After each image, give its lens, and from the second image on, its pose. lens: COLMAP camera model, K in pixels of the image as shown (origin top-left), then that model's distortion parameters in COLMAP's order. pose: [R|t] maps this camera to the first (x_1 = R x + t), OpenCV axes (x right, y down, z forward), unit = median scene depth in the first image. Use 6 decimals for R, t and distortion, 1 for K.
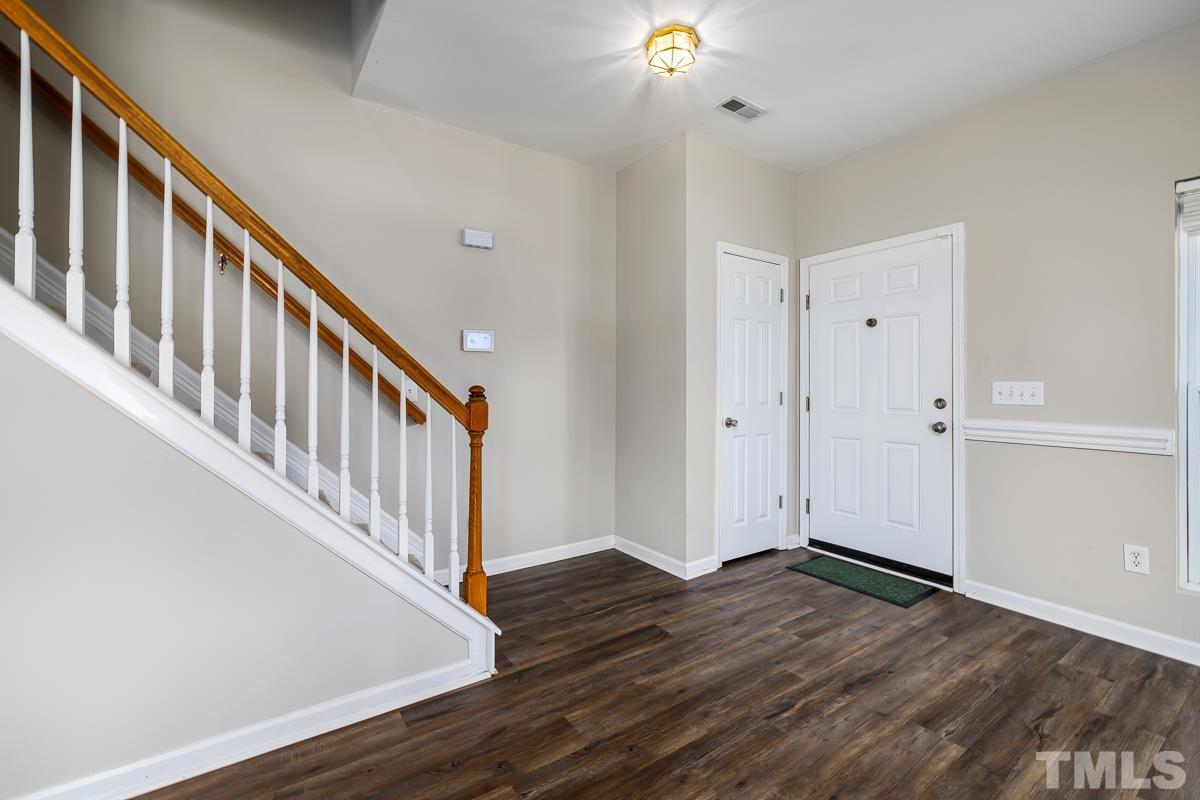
lens RADIAL K [[505.5, 0, 593.0], [0, 505.5, 389.7], [0, 0, 1]] dist [0.000978, 0.000844]
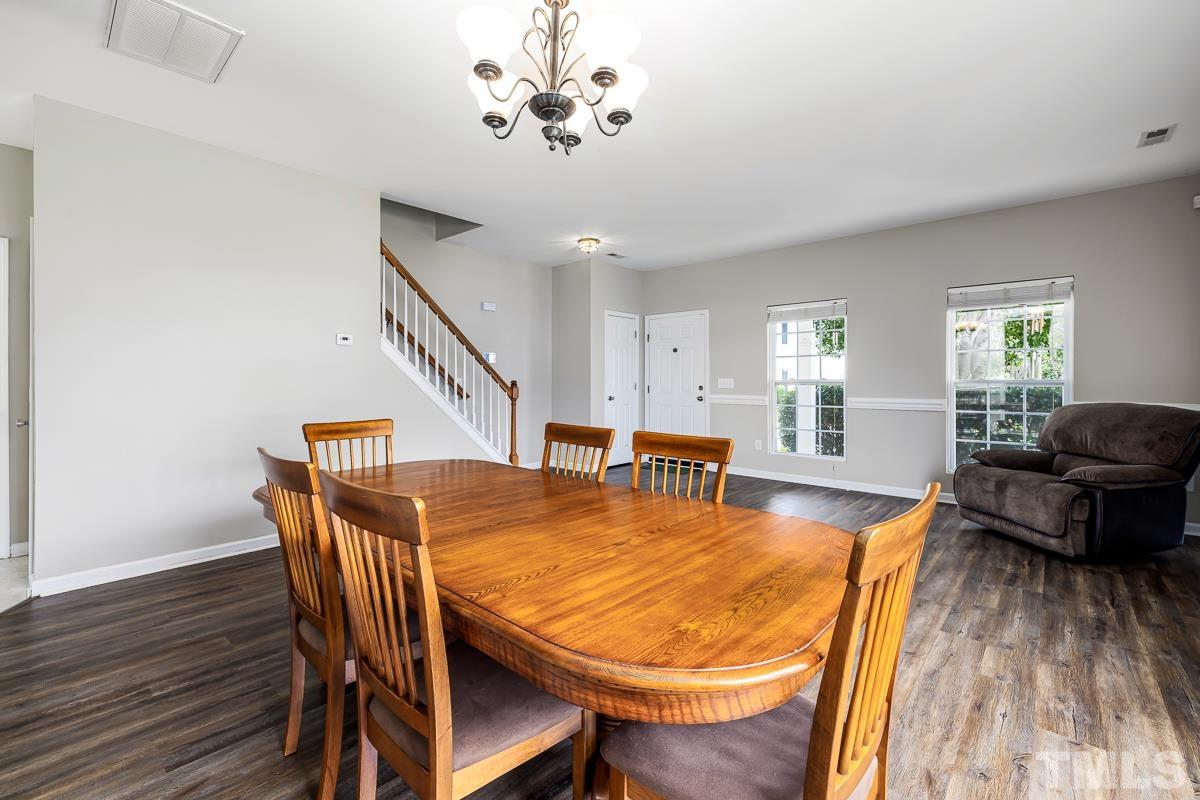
lens RADIAL K [[505.5, 0, 593.0], [0, 505.5, 389.7], [0, 0, 1]] dist [0.000978, 0.000844]
pose [[0.972160, -0.004489, 0.234277, -0.308696], [0.001690, 0.999925, 0.012149, 0.006421], [-0.234314, -0.011415, 0.972094, -1.077633]]
